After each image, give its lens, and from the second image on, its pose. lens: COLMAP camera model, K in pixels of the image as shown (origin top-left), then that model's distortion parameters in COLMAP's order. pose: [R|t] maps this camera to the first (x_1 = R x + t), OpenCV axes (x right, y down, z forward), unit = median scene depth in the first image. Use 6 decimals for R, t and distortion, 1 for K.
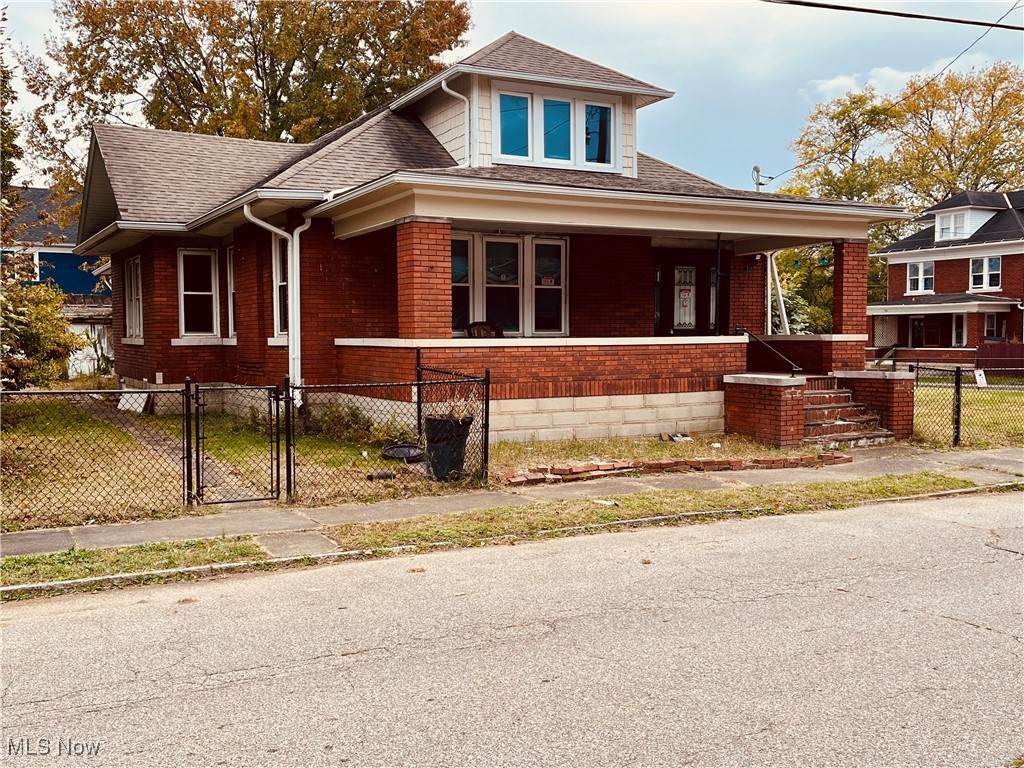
lens RADIAL K [[999.1, 0, 511.6], [0, 999.1, 384.5], [0, 0, 1]] dist [0.066460, 0.000000]
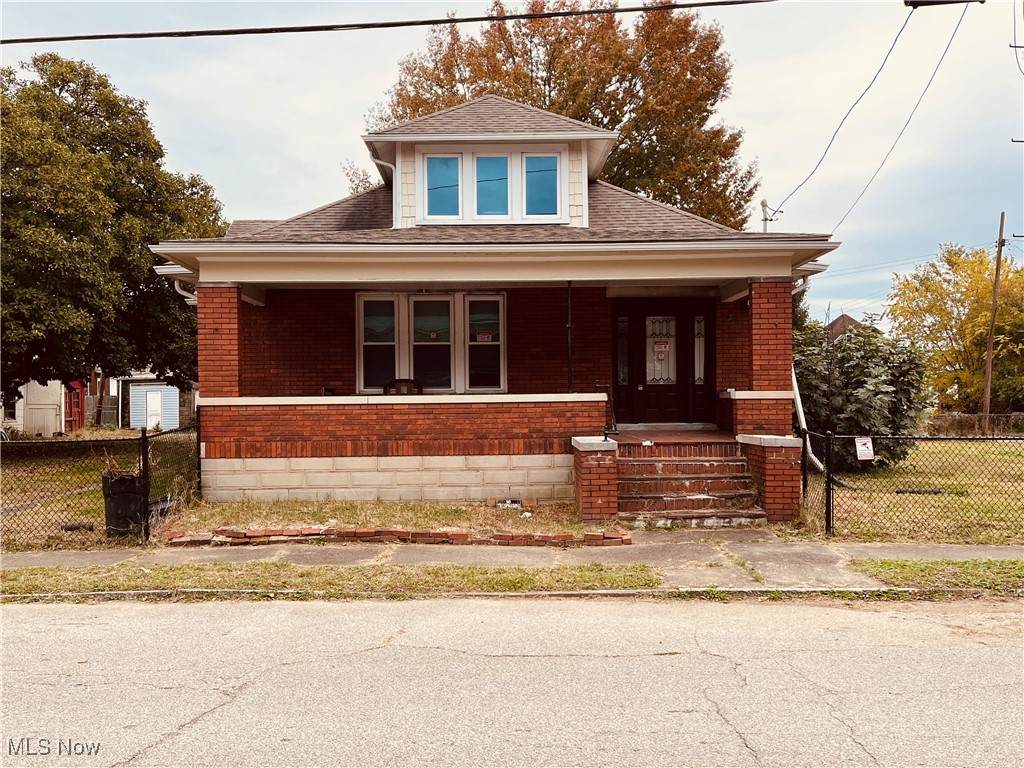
lens RADIAL K [[900.4, 0, 511.7], [0, 900.4, 383.4], [0, 0, 1]] dist [0.078555, -0.012298]
pose [[0.887318, -0.005909, -0.461119, 0.536930], [-0.018690, 0.998636, -0.048761, -0.016719], [0.460778, 0.051885, 0.885997, 0.254059]]
